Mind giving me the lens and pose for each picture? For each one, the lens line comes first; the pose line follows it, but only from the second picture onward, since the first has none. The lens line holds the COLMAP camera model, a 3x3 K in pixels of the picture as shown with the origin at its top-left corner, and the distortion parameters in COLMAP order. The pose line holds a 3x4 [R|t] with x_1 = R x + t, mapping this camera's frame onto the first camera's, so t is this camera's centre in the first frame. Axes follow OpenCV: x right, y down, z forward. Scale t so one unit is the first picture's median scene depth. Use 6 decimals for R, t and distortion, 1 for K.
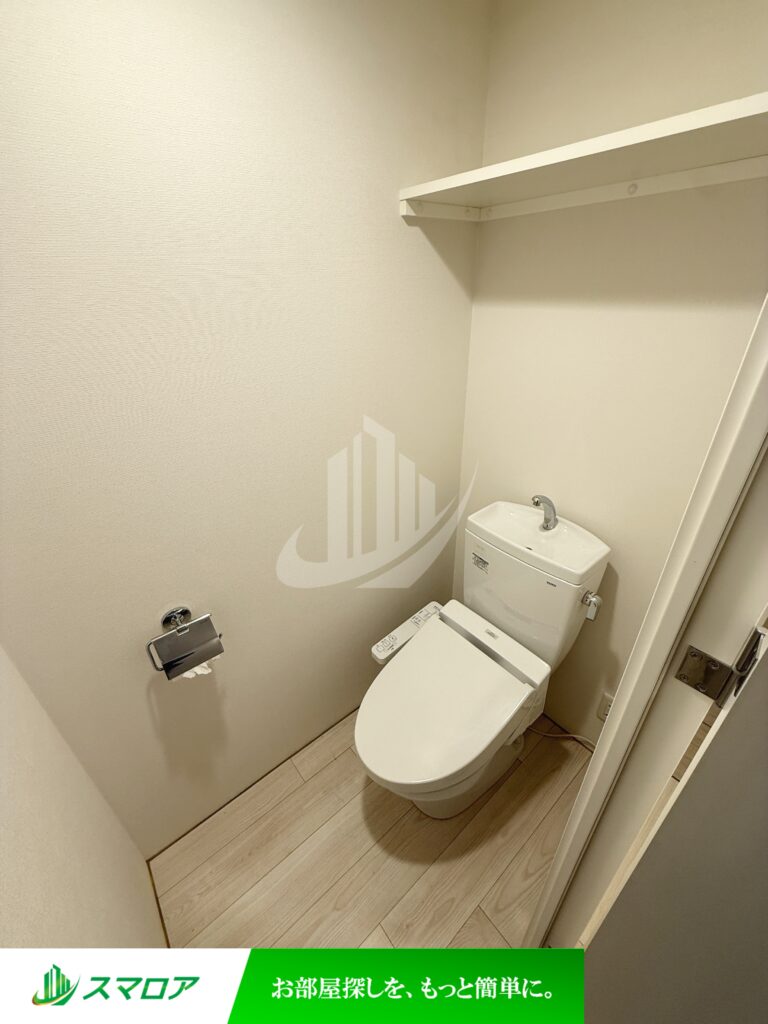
lens RADIAL K [[408.8, 0, 387.9], [0, 408.8, 513.7], [0, 0, 1]] dist [0.000536, -0.000351]
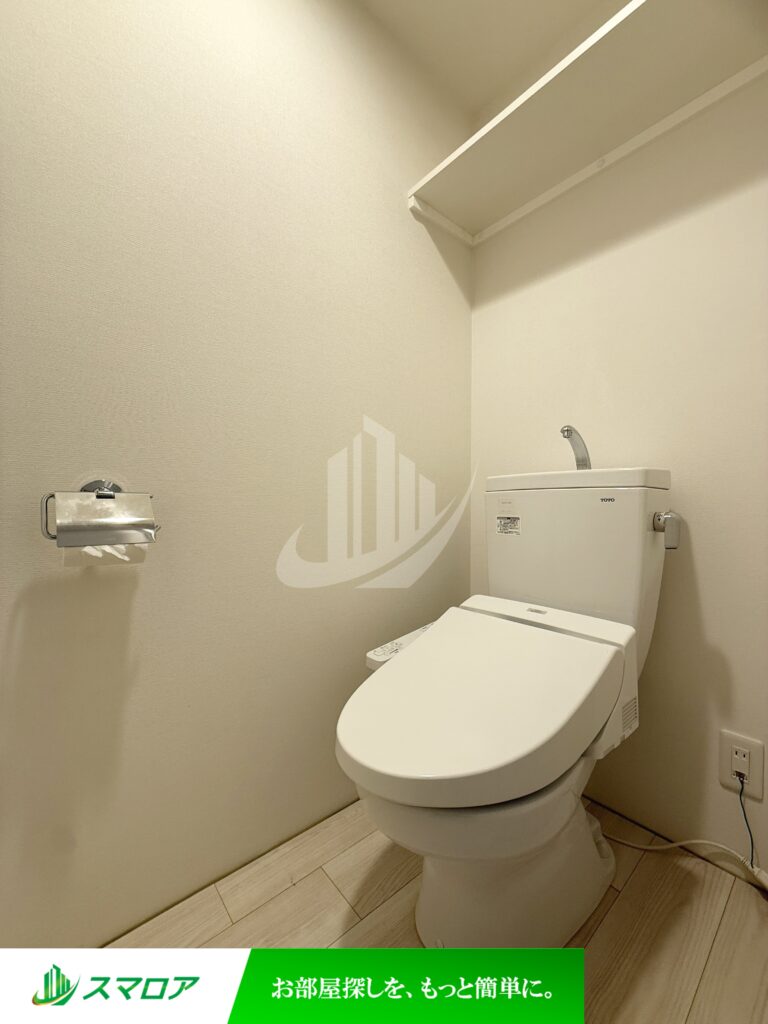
lens RADIAL K [[408.8, 0, 387.2], [0, 408.8, 511.8], [0, 0, 1]] dist [0.000536, -0.000351]
pose [[0.999633, 0.023585, 0.013334, -0.019855], [-0.014501, 0.881475, -0.472008, 0.442205], [-0.022886, 0.471641, 0.881494, 0.269094]]
